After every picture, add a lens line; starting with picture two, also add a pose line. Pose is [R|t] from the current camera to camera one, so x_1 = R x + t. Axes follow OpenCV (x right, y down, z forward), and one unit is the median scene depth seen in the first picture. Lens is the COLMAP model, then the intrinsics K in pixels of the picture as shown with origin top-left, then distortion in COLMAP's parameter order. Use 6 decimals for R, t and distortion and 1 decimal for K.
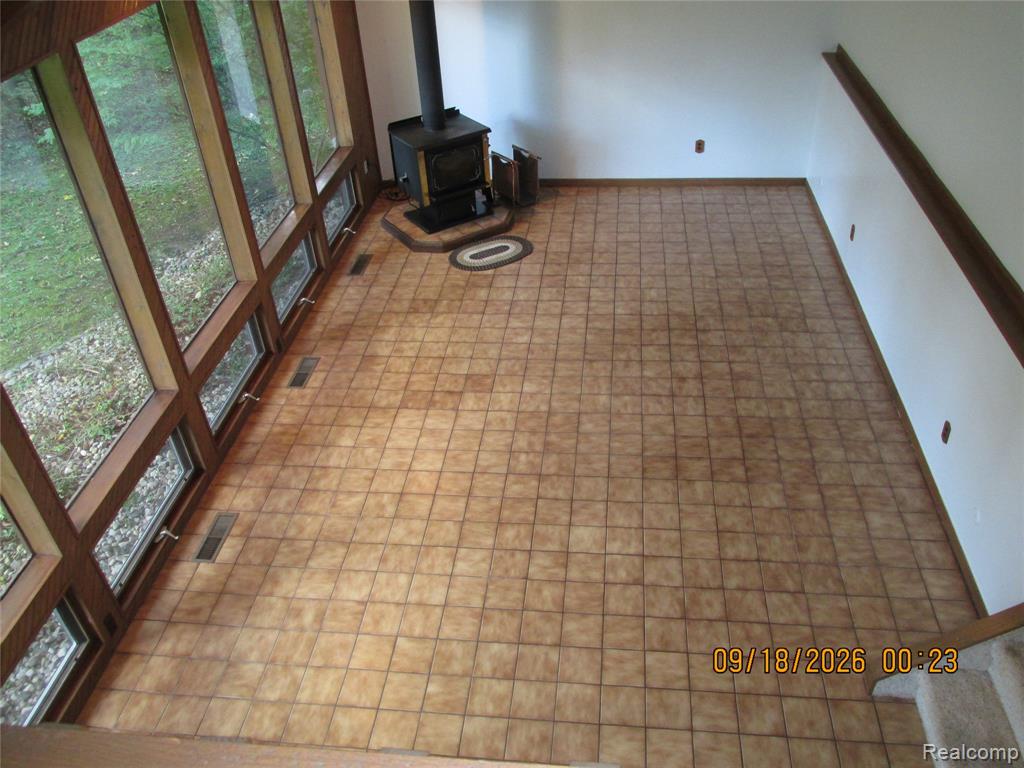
lens RADIAL K [[854.5, 0, 513.7], [0, 854.5, 387.0], [0, 0, 1]] dist [-0.033136, 0.013907]
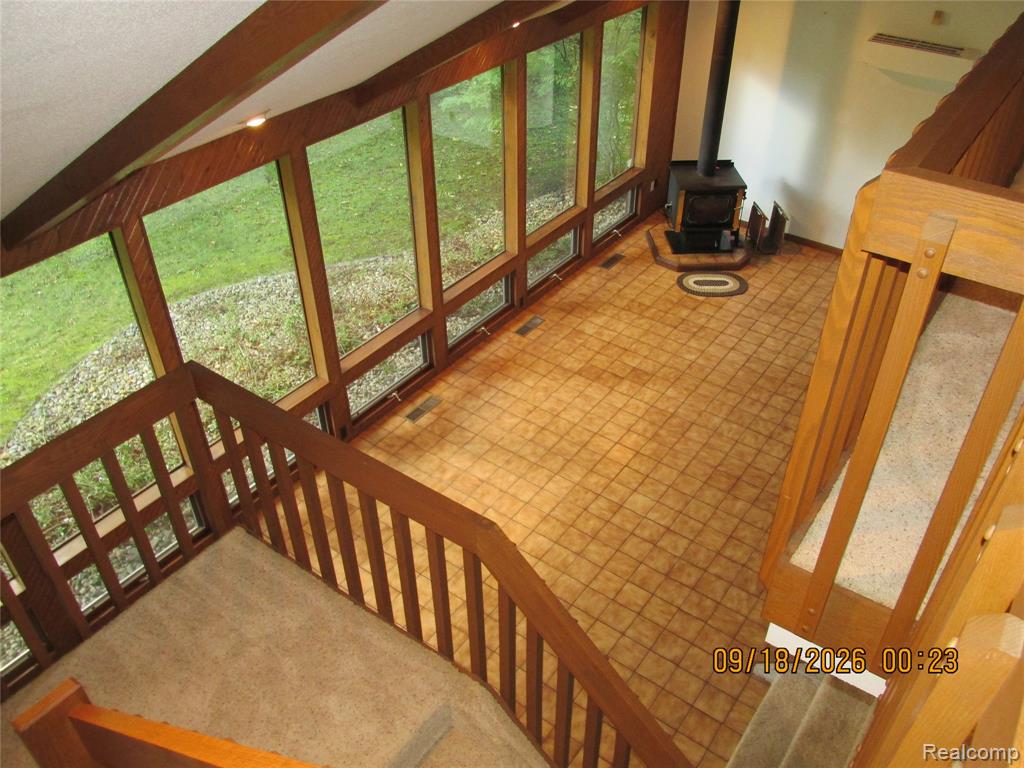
lens RADIAL K [[854.5, 0, 513.2], [0, 854.5, 383.2], [0, 0, 1]] dist [-0.033136, 0.013907]
pose [[0.867745, 0.345143, -0.357623, 0.235212], [-0.331459, 0.938043, 0.101050, -0.056206], [0.370342, 0.030852, 0.928383, -0.269941]]
